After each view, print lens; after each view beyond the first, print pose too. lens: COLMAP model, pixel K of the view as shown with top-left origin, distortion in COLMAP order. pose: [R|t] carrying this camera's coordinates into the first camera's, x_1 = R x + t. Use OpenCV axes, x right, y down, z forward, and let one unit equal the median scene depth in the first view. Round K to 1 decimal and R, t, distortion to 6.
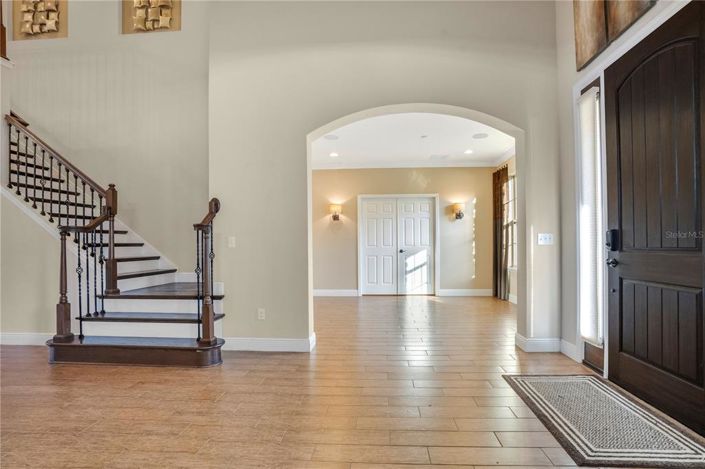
lens RADIAL K [[339.0, 0, 356.9], [0, 339.0, 240.6], [0, 0, 1]] dist [-0.031110, 0.001826]
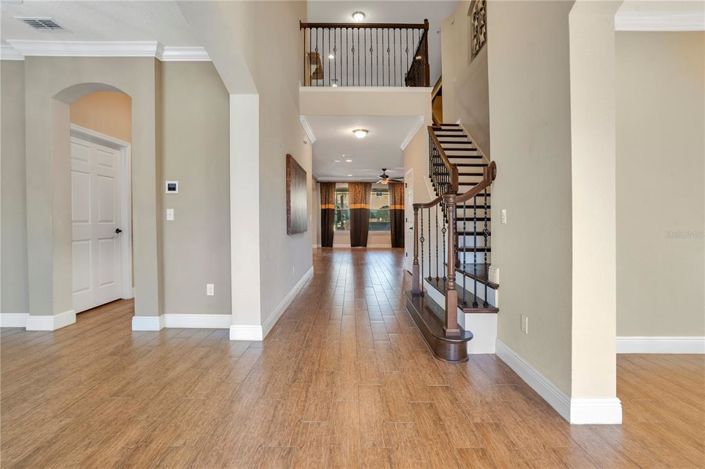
lens RADIAL K [[325.8, 0, 356.0], [0, 325.8, 219.9], [0, 0, 1]] dist [-0.014053, 0.000081]
pose [[0.089773, 0.005743, -0.995946, 0.463964], [0.001486, 0.999981, 0.005900, 0.010278], [0.995961, -0.002010, 0.089763, 0.871250]]
